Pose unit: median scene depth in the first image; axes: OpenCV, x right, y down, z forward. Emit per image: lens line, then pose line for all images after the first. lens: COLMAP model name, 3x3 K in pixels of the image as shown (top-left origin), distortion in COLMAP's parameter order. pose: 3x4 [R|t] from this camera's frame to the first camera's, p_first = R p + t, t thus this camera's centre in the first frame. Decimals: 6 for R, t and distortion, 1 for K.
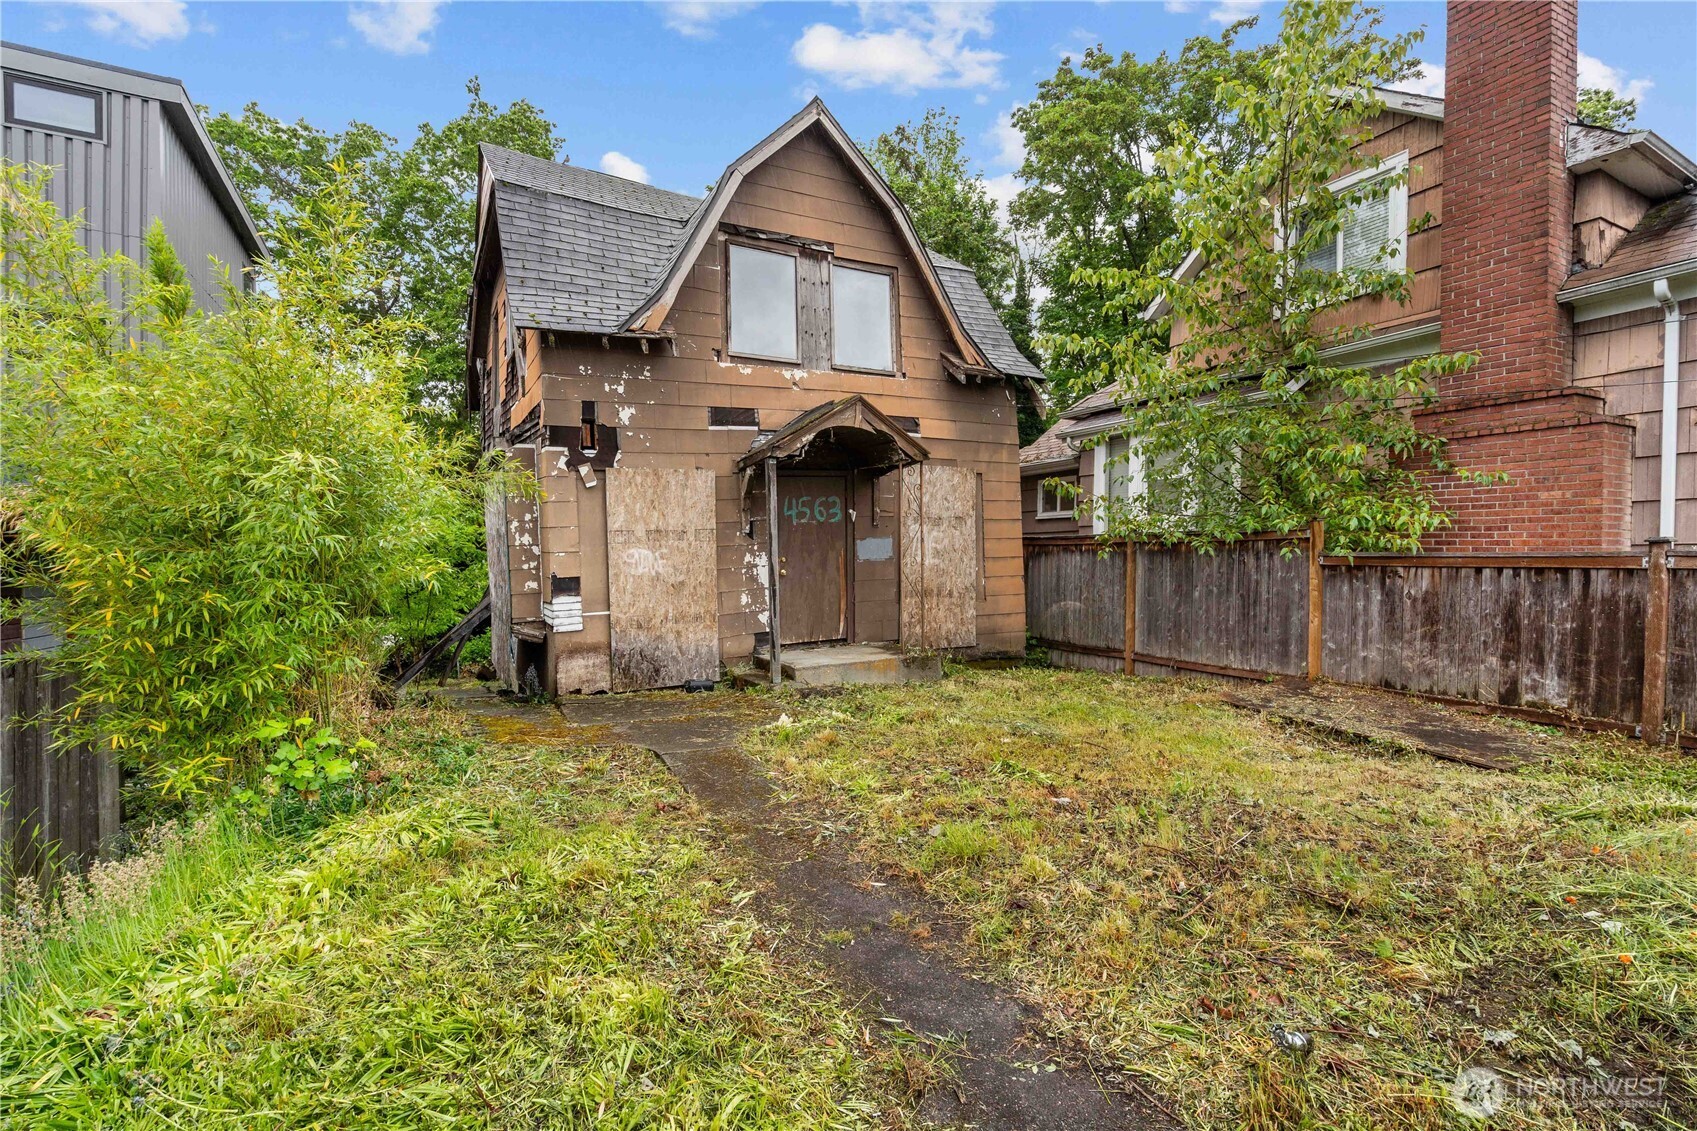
lens RADIAL K [[770.3, 0, 833.9], [0, 770.3, 564.4], [0, 0, 1]] dist [-0.004414, 0.003330]
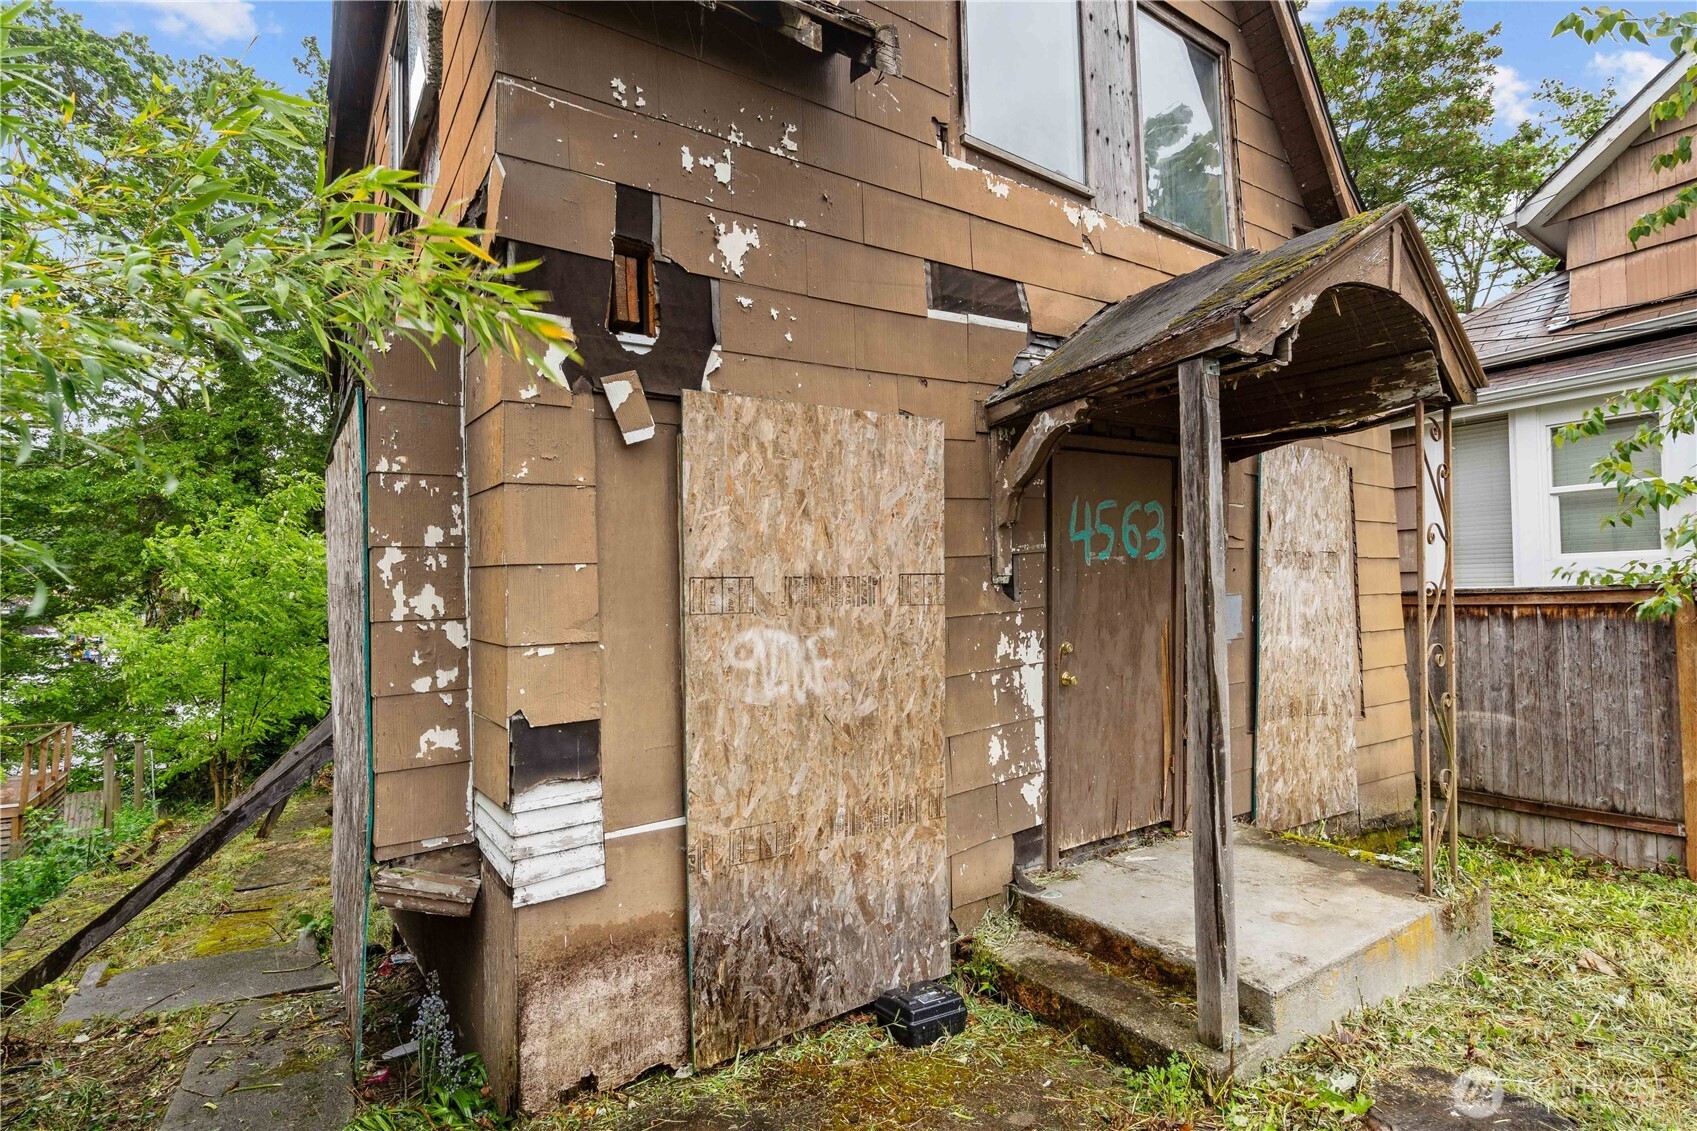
lens RADIAL K [[809.0, 0, 841.2], [0, 809.0, 568.6], [0, 0, 1]] dist [-0.000549, 0.000102]
pose [[0.994443, 0.002565, 0.105246, -0.248368], [0.003843, 0.998152, -0.060641, -0.024284], [-0.105207, 0.060709, 0.992596, 0.608645]]
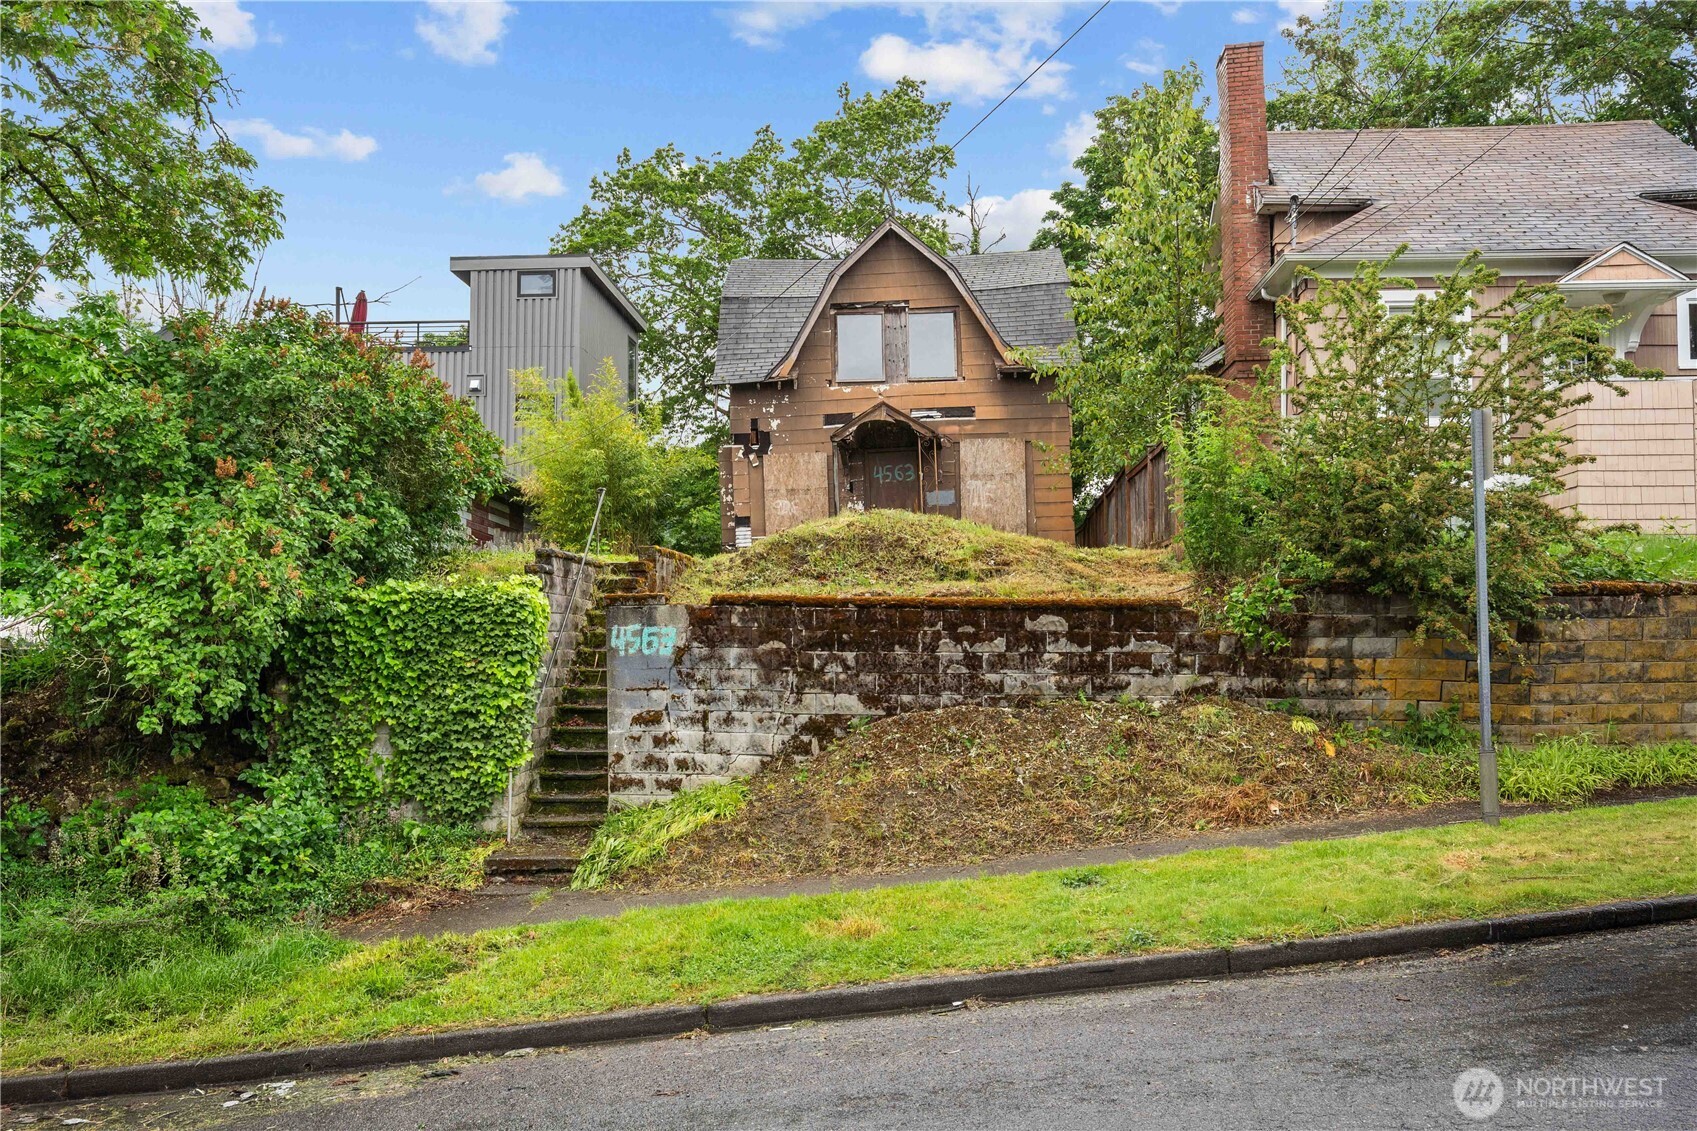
lens RADIAL K [[1398.5, 0, 848.5], [0, 1398.5, 565.5], [0, 0, 1]] dist [0.009475, 0.004391]
pose [[0.852291, -0.033358, -0.522003, 1.453301], [-0.001780, 0.997774, -0.066666, 0.323092], [0.523065, 0.057748, 0.850334, -1.526791]]
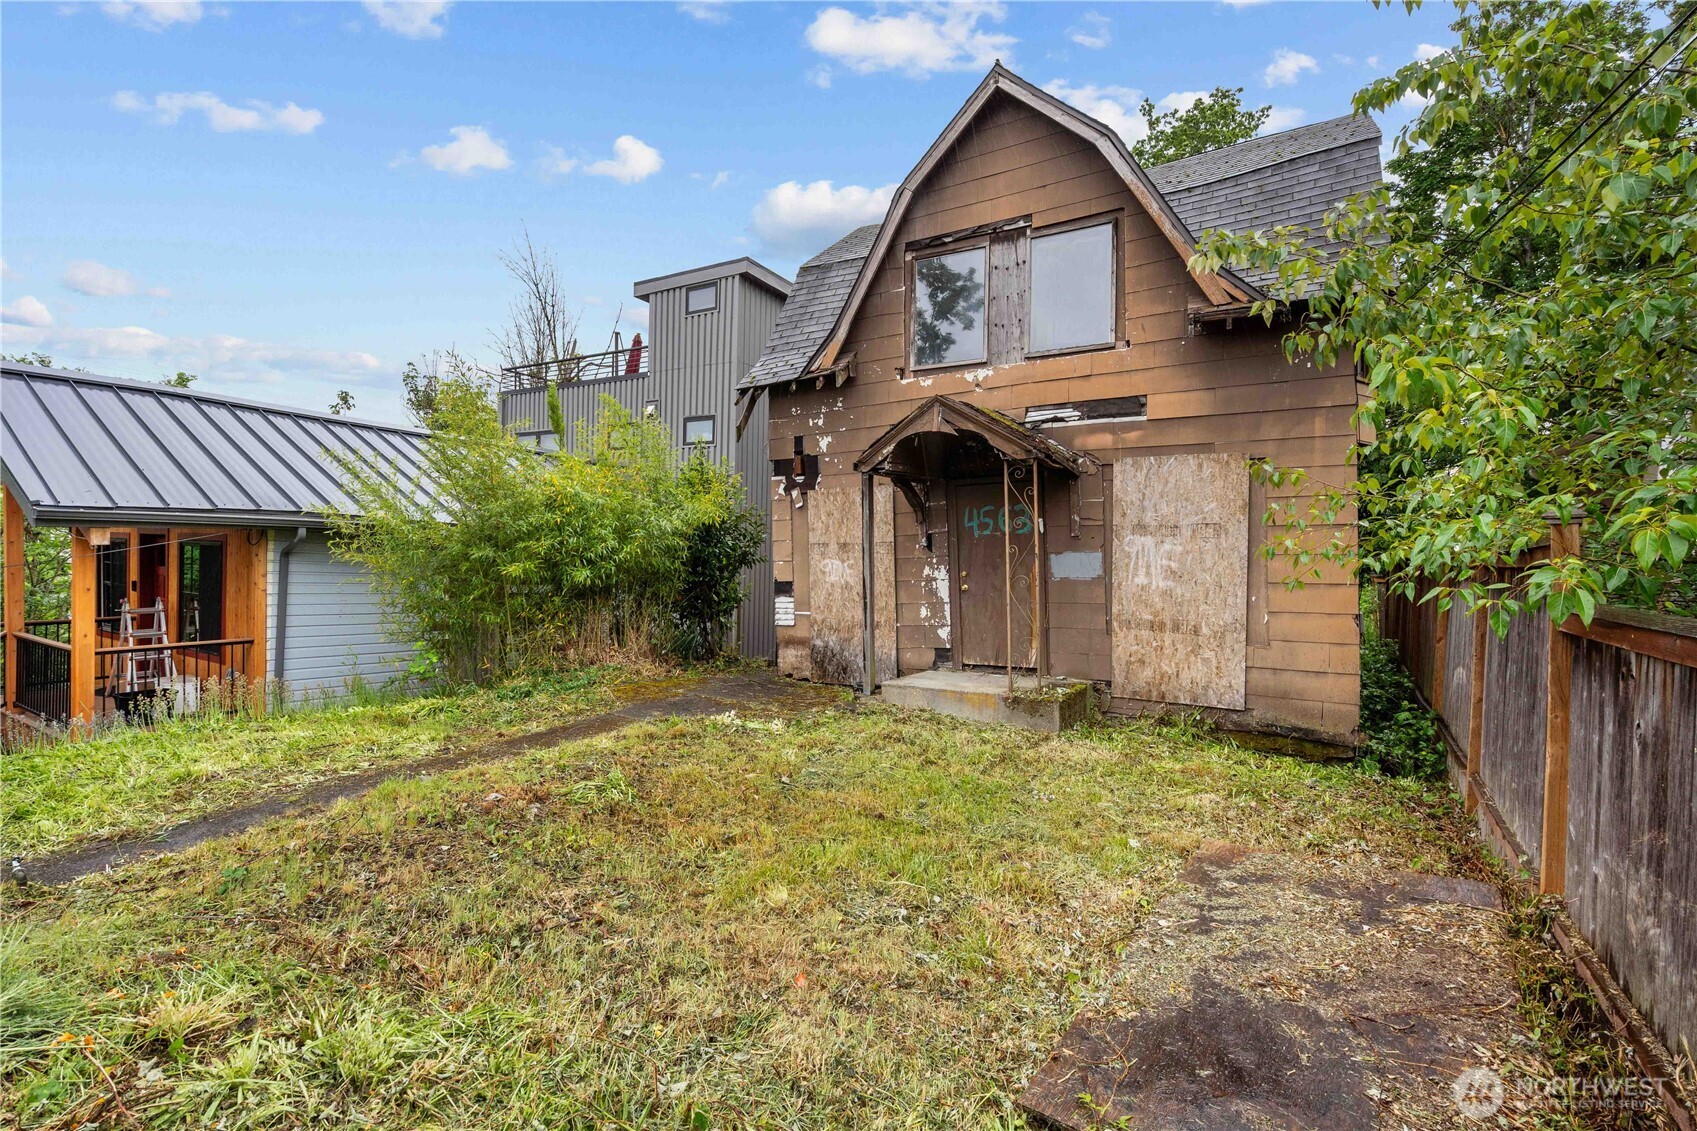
lens RADIAL K [[770.3, 0, 833.9], [0, 770.3, 564.4], [0, 0, 1]] dist [-0.004414, 0.003330]
pose [[0.516048, 0.026405, -0.856153, 0.697761], [-0.031258, 0.999440, 0.011983, -0.025797], [0.855989, 0.020578, 0.516584, 0.398885]]
